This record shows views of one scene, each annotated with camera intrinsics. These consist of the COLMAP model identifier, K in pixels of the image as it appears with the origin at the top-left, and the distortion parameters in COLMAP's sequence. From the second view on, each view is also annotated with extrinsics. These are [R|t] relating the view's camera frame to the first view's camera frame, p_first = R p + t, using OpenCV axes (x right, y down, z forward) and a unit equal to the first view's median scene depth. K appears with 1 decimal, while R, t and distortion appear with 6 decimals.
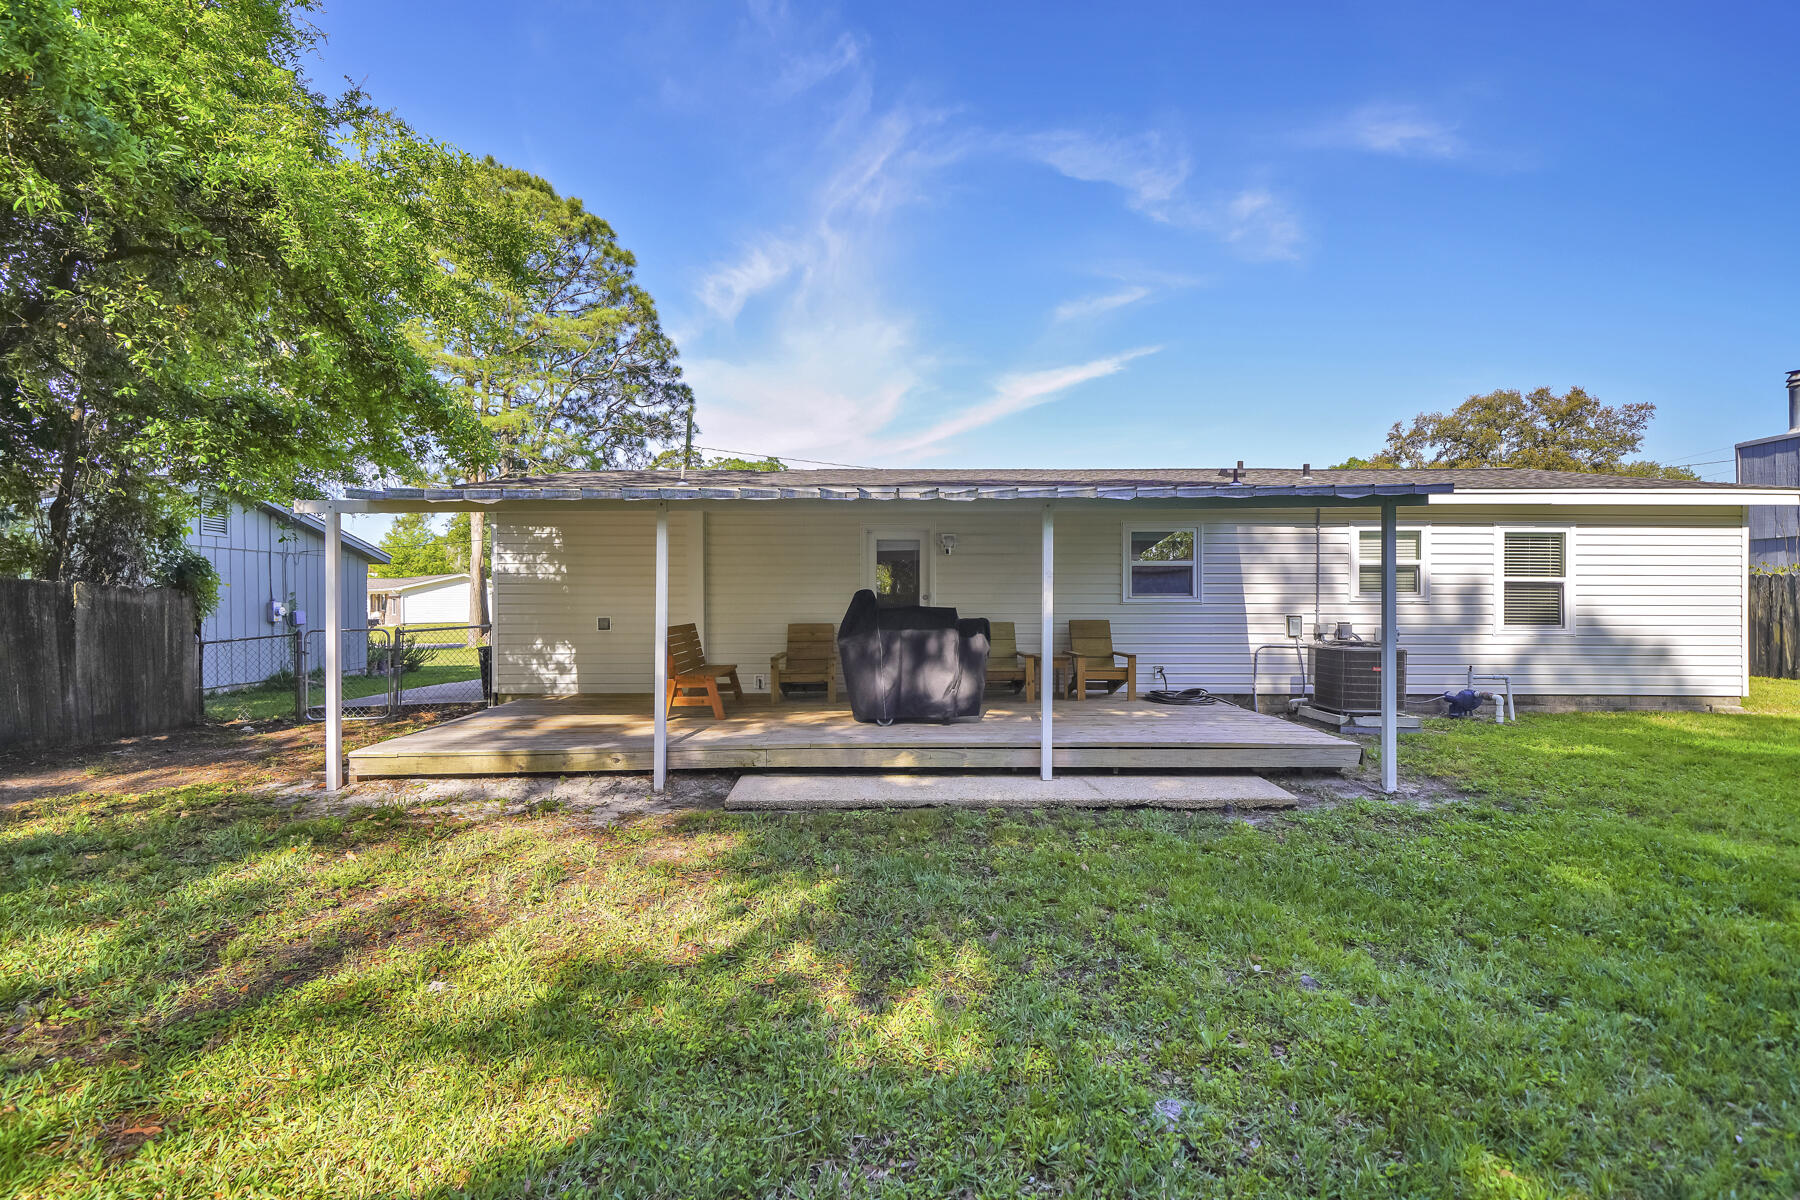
lens RADIAL K [[773.8, 0, 898.1], [0, 773.8, 604.7], [0, 0, 1]] dist [0.003325, -0.000418]
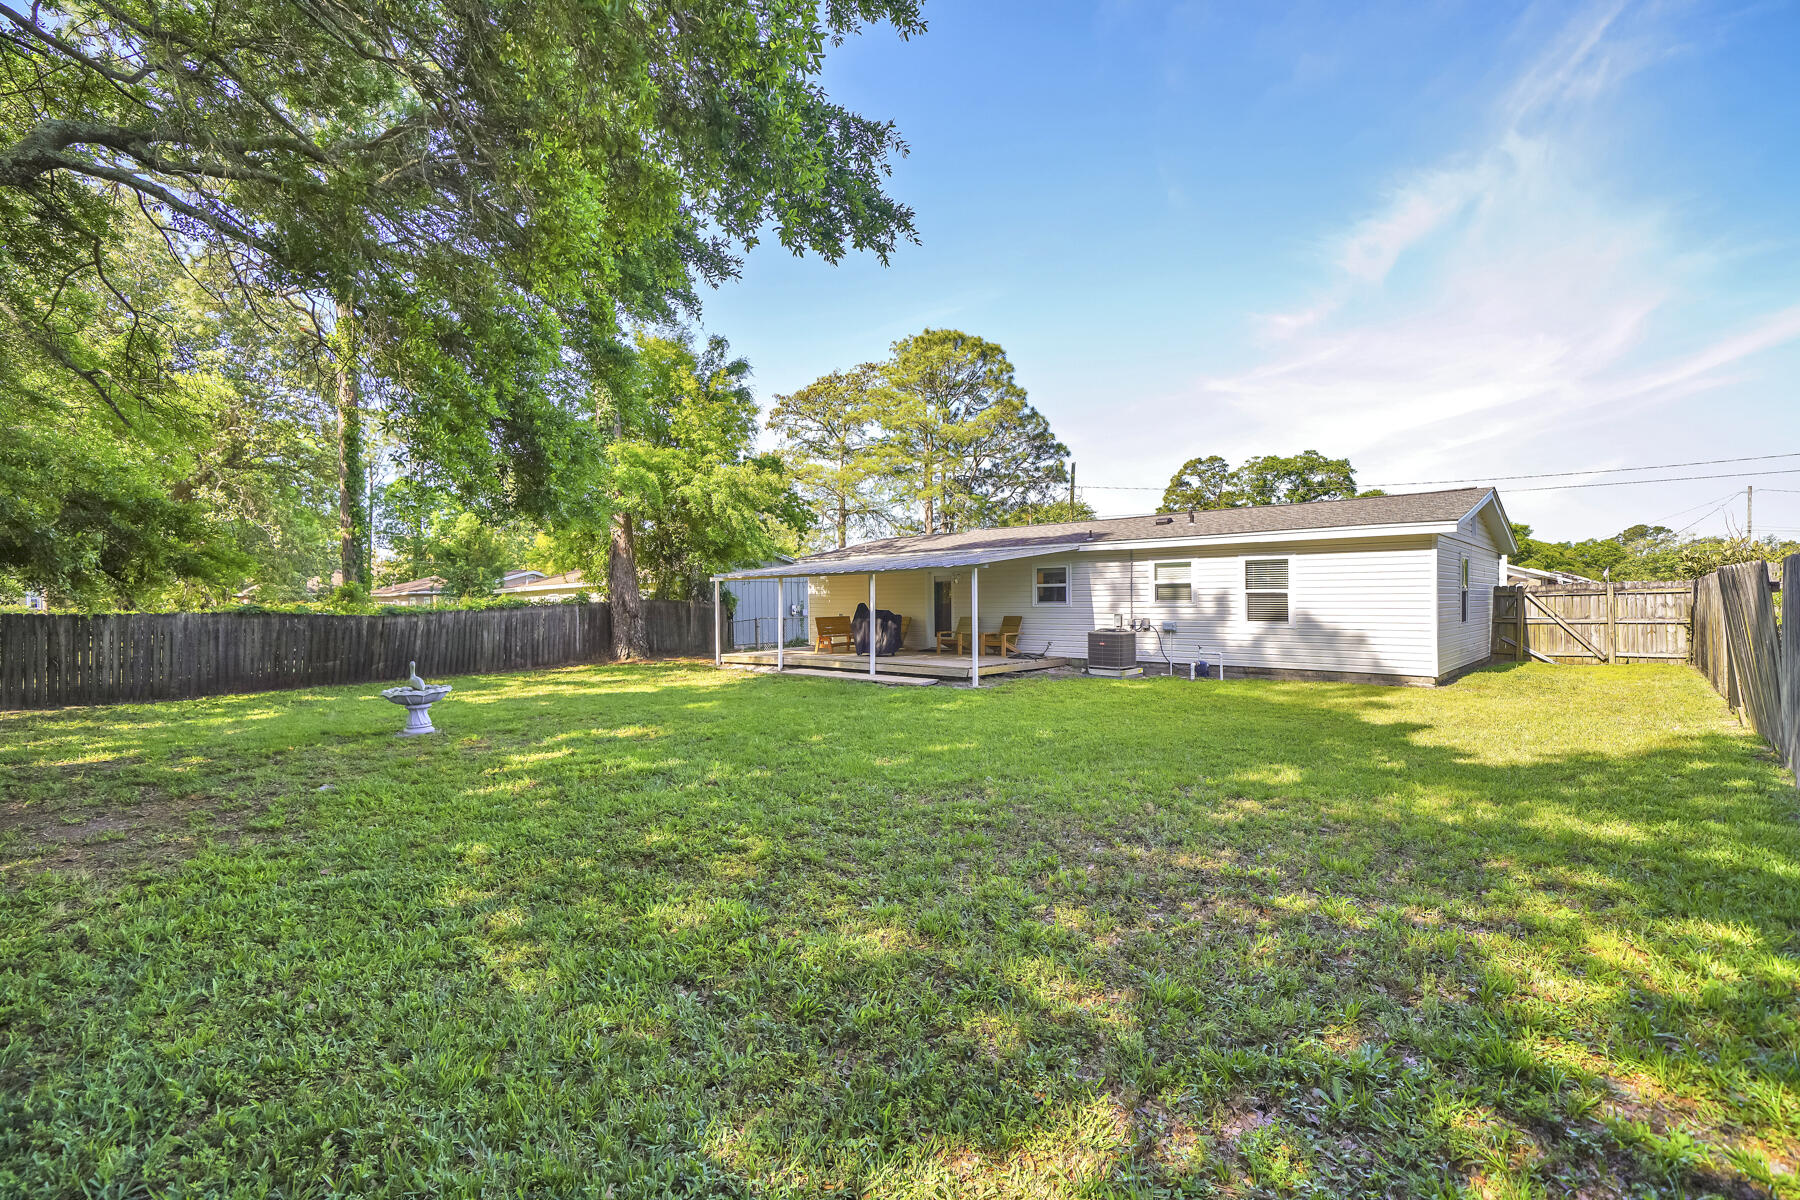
lens RADIAL K [[773.8, 0, 949.8], [0, 773.8, 599.8], [0, 0, 1]] dist [0.003325, -0.000418]
pose [[0.762869, -0.006582, -0.646519, 1.343290], [0.006235, 0.999977, -0.002823, -0.015396], [0.646523, -0.001878, 0.762892, -0.544604]]
